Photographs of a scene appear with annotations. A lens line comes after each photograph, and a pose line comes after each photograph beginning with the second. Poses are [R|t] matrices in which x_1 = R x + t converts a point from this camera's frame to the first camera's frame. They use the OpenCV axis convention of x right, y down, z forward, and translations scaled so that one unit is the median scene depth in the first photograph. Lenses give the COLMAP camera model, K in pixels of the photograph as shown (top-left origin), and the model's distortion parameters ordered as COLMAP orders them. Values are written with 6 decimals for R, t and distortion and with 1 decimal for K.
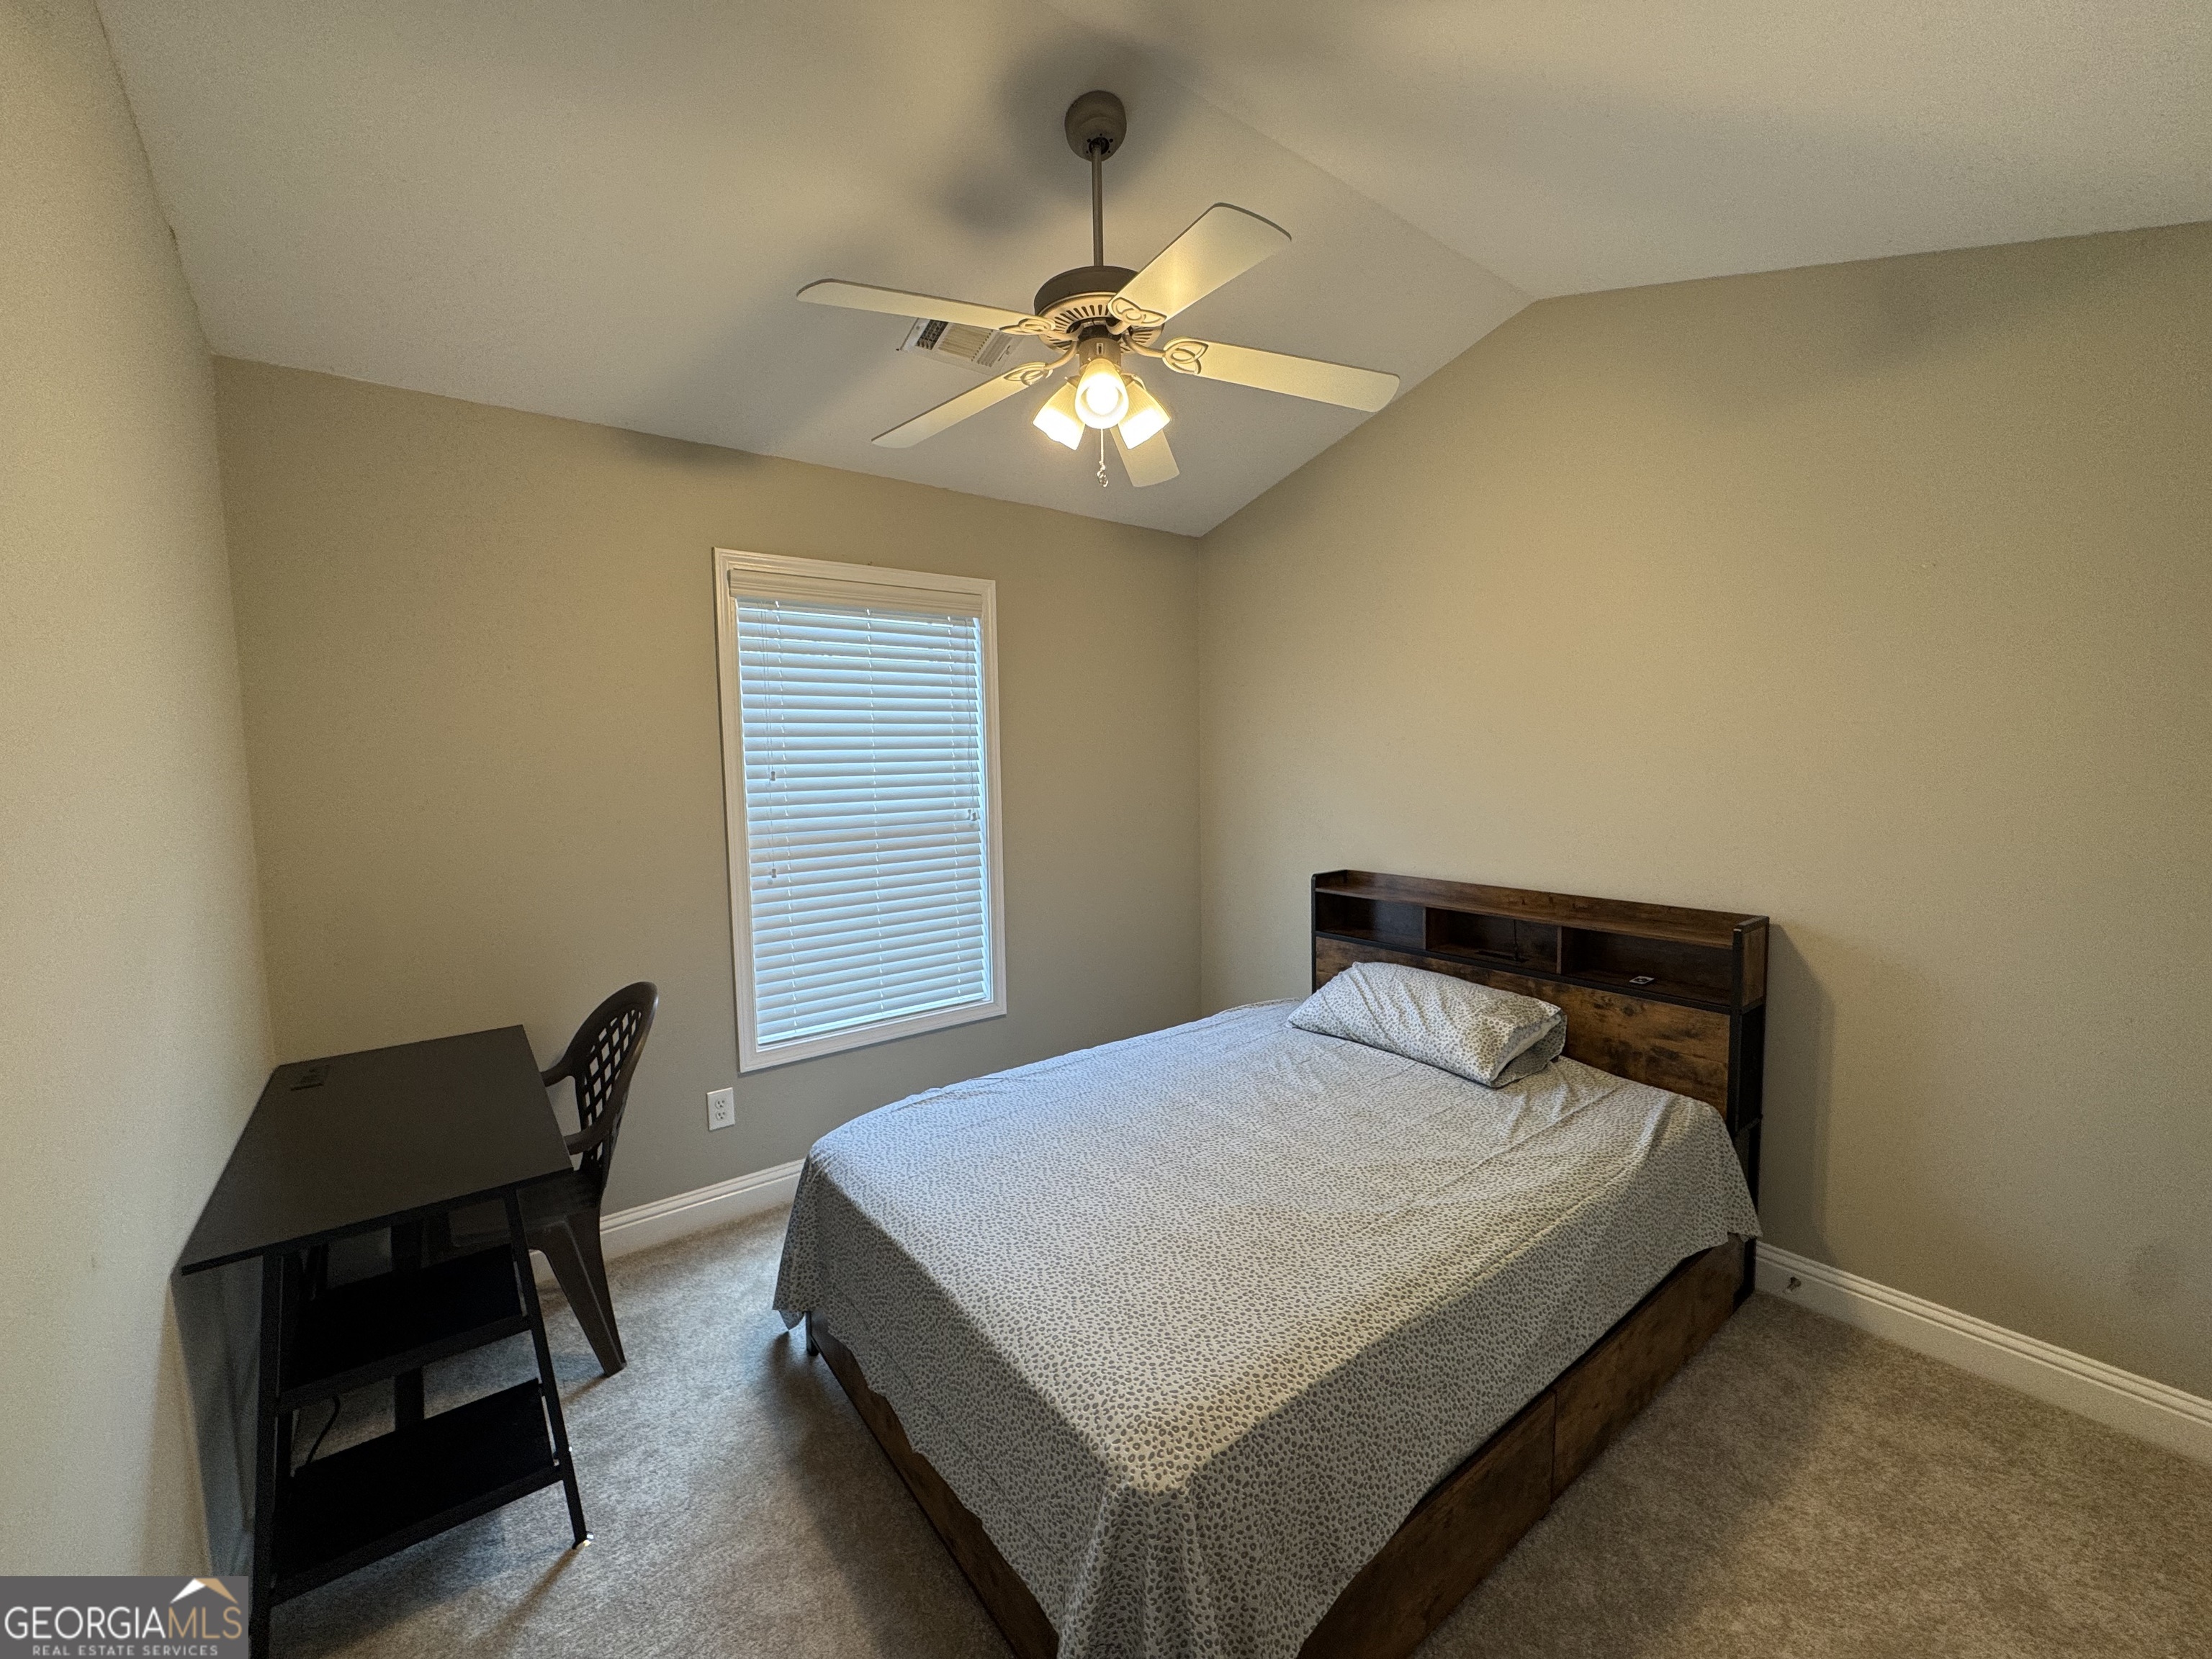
lens RADIAL K [[881.1, 0, 1097.7], [0, 881.1, 825.2], [0, 0, 1]] dist [-0.001933, 0.000336]
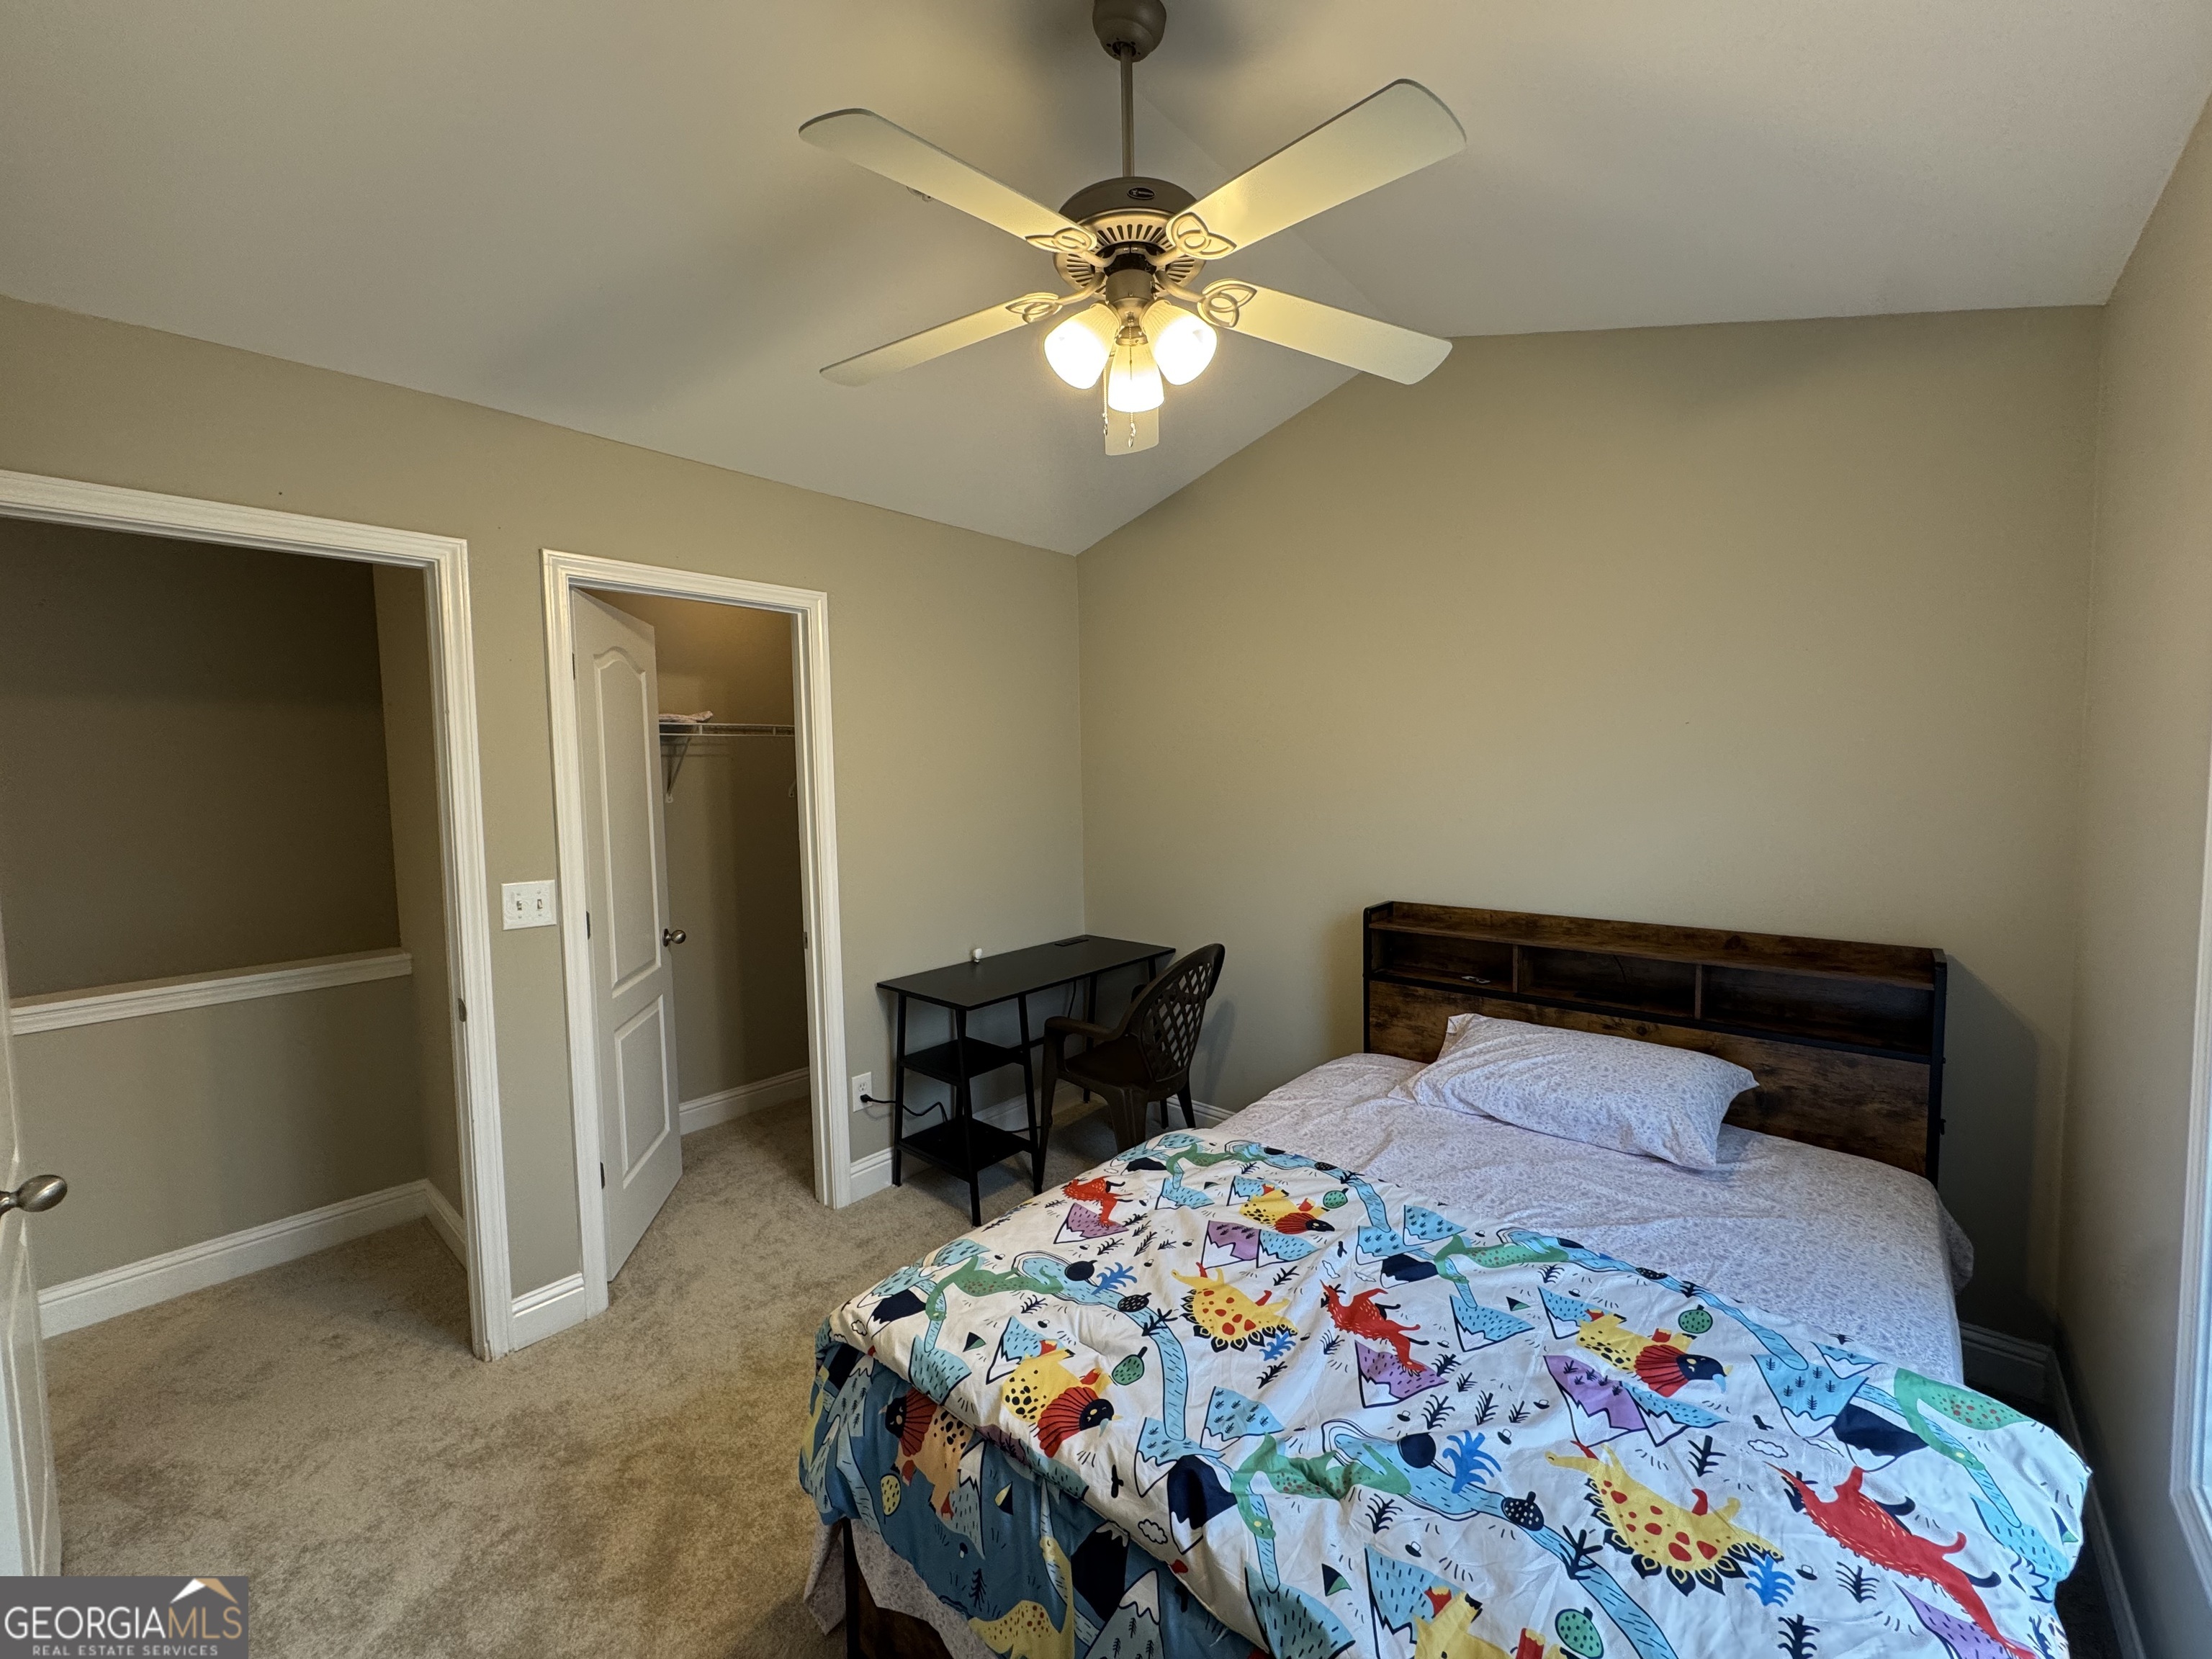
lens RADIAL K [[881.1, 0, 1118.5], [0, 881.1, 794.8], [0, 0, 1]] dist [-0.001933, 0.000336]
pose [[0.978295, -0.007229, 0.207091, -0.180406], [0.018409, 0.998472, -0.052108, -0.015440], [-0.206398, 0.054790, 0.976933, 0.214152]]
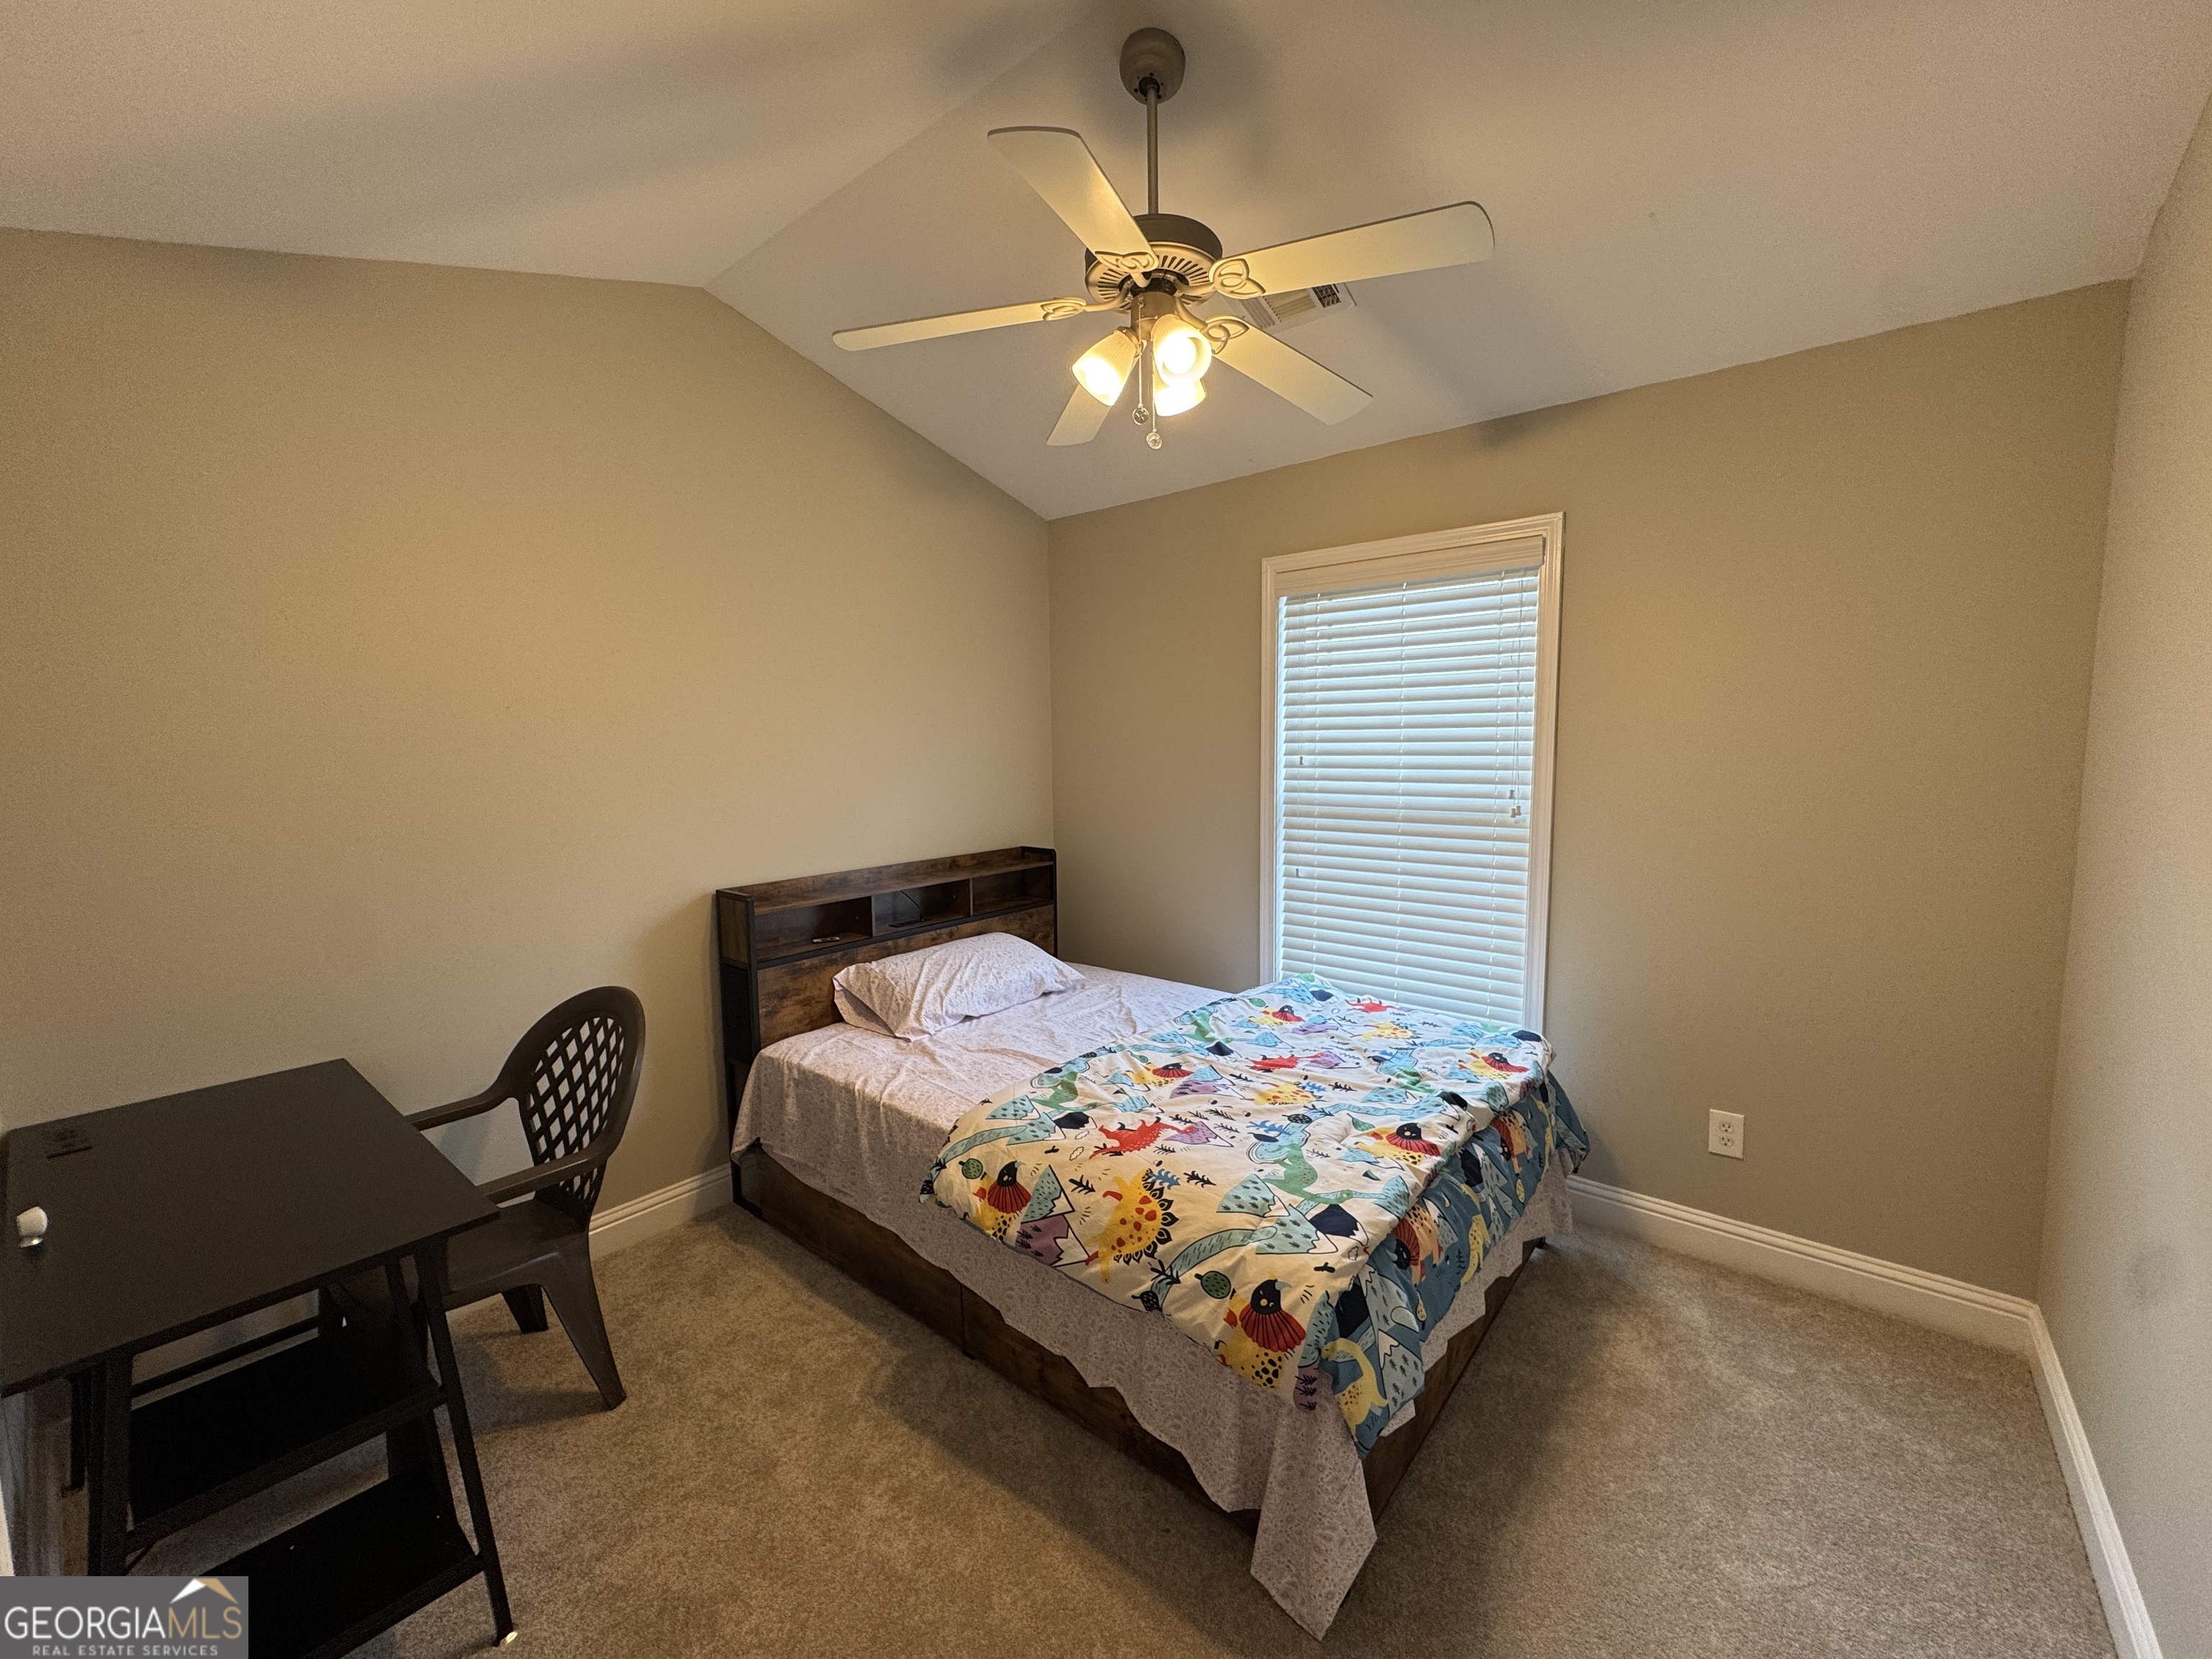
lens RADIAL K [[881.1, 0, 1096.5], [0, 881.1, 841.3], [0, 0, 1]] dist [-0.001933, 0.000336]
pose [[-0.227254, -0.092620, 0.969421, -0.609324], [0.094792, 0.988636, 0.116678, -0.057643], [-0.969211, 0.118409, -0.215892, 0.876345]]
